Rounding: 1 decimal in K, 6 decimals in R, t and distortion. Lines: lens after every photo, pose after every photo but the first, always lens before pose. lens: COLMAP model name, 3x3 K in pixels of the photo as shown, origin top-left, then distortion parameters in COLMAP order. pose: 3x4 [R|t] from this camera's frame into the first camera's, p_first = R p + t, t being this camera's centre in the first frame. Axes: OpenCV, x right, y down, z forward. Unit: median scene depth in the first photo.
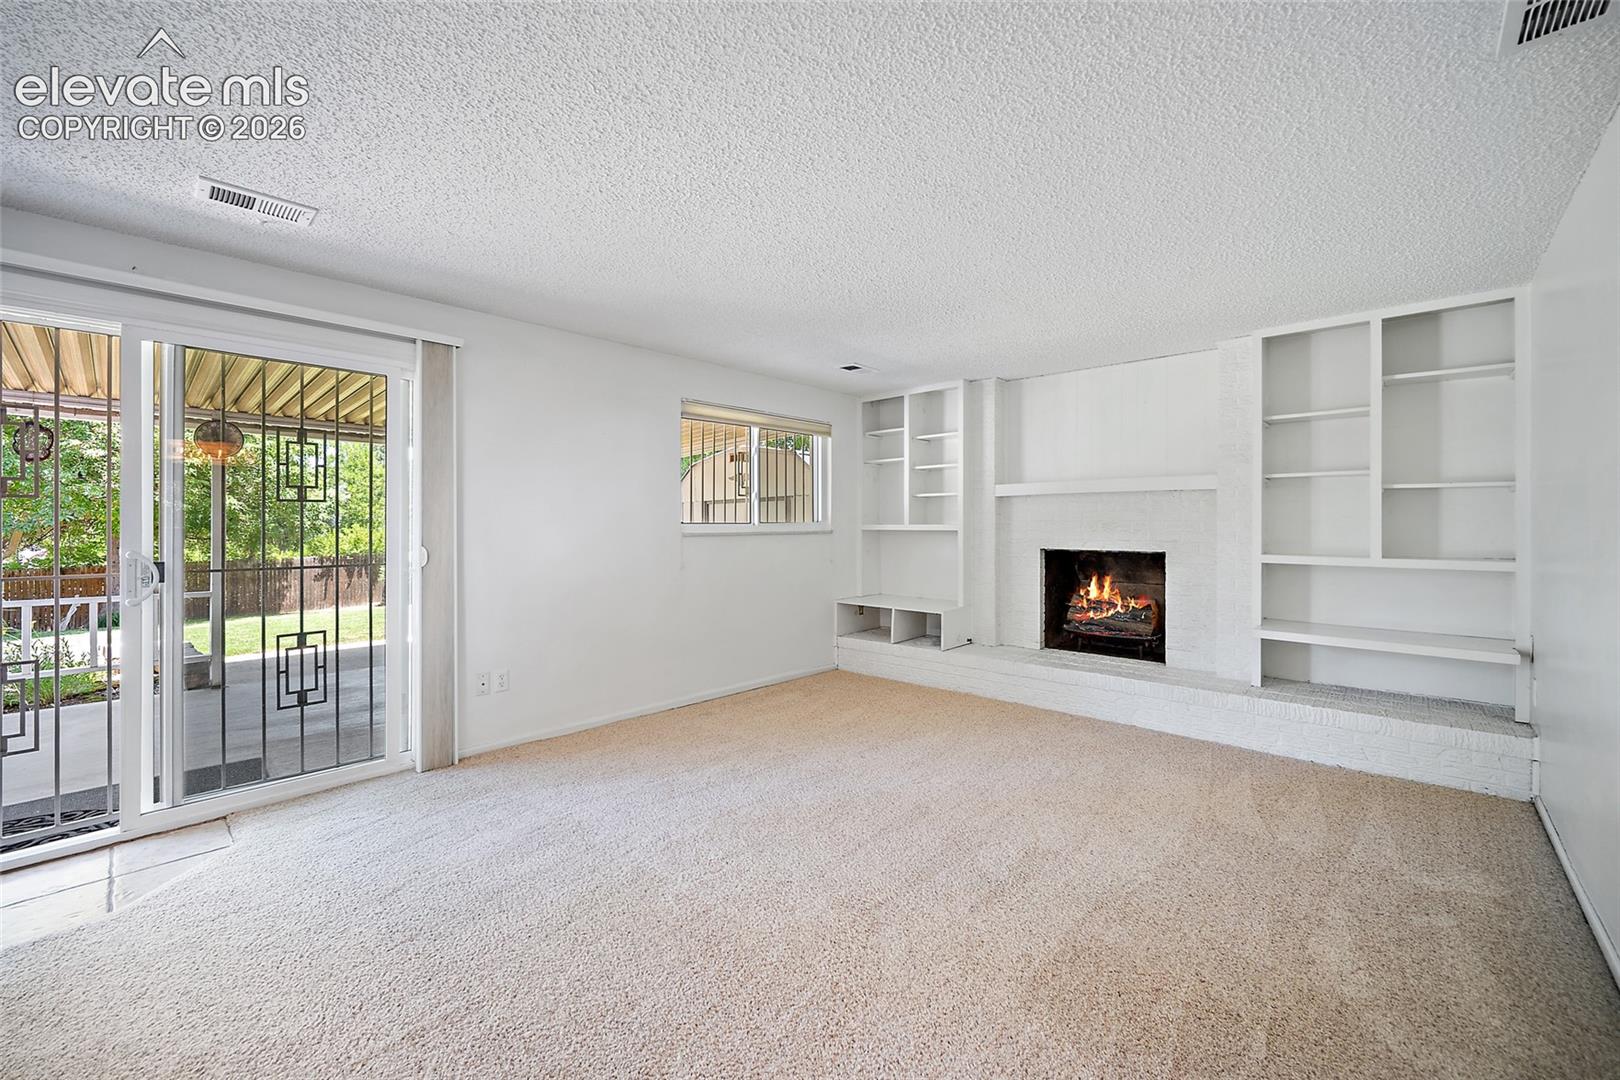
lens RADIAL K [[644.5, 0, 823.2], [0, 644.5, 524.7], [0, 0, 1]] dist [-0.002899, 0.000554]
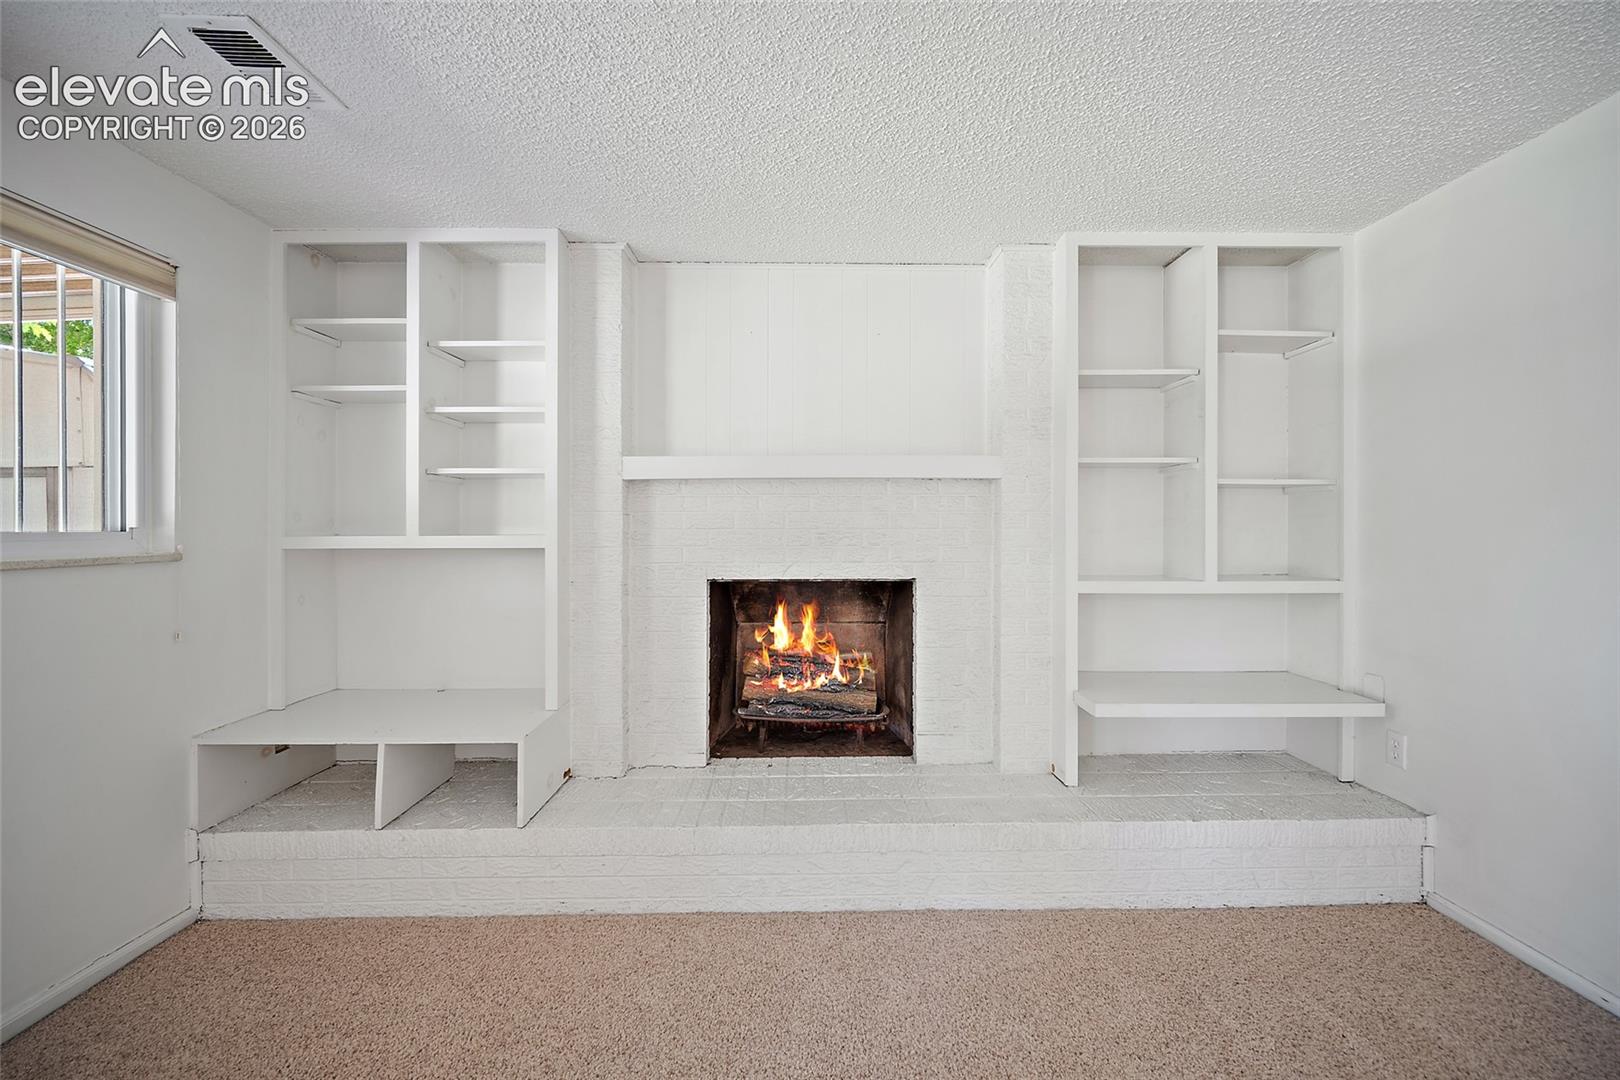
lens RADIAL K [[644.5, 0, 806.7], [0, 644.5, 524.4], [0, 0, 1]] dist [-0.002899, 0.000554]
pose [[0.736708, 0.001227, 0.676210, 0.032492], [0.001900, 0.999991, -0.003885, -0.006267], [-0.676208, 0.004147, 0.736699, 0.538987]]
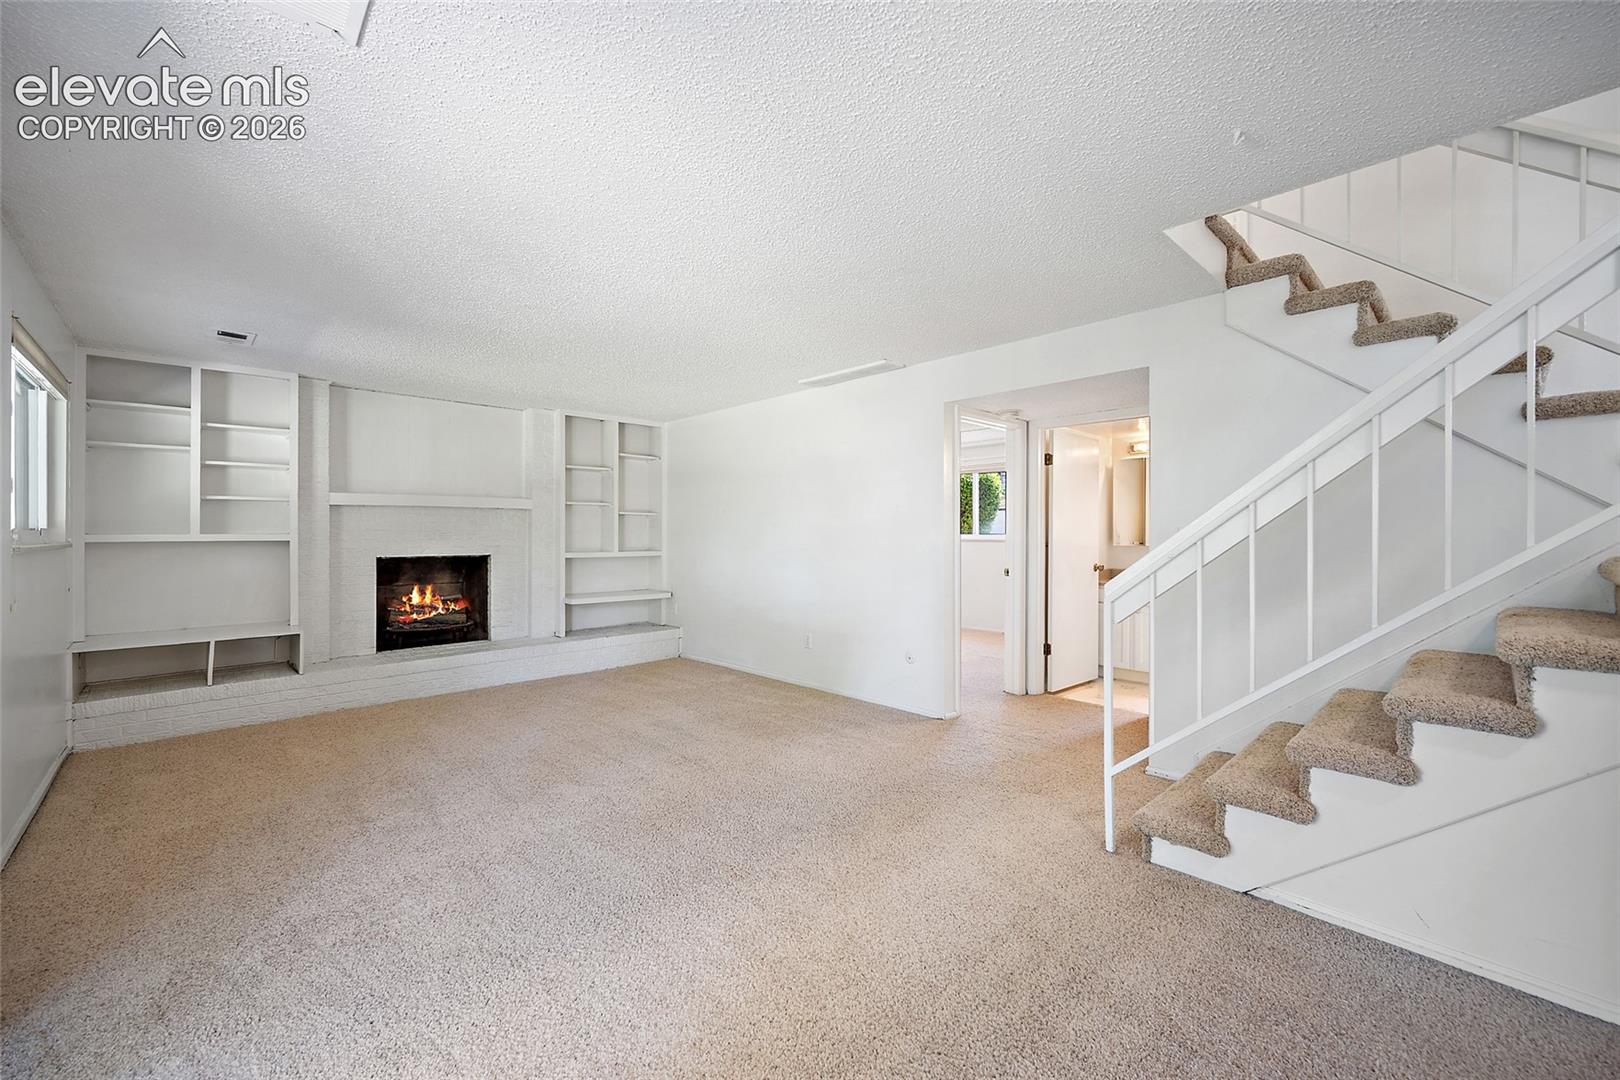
lens RADIAL K [[644.5, 0, 805.1], [0, 644.5, 538.8], [0, 0, 1]] dist [-0.002899, 0.000554]
pose [[0.071553, -0.006564, 0.997415, -0.646318], [0.005102, 0.999968, 0.006215, 0.004340], [-0.997424, 0.004644, 0.071584, 0.230087]]
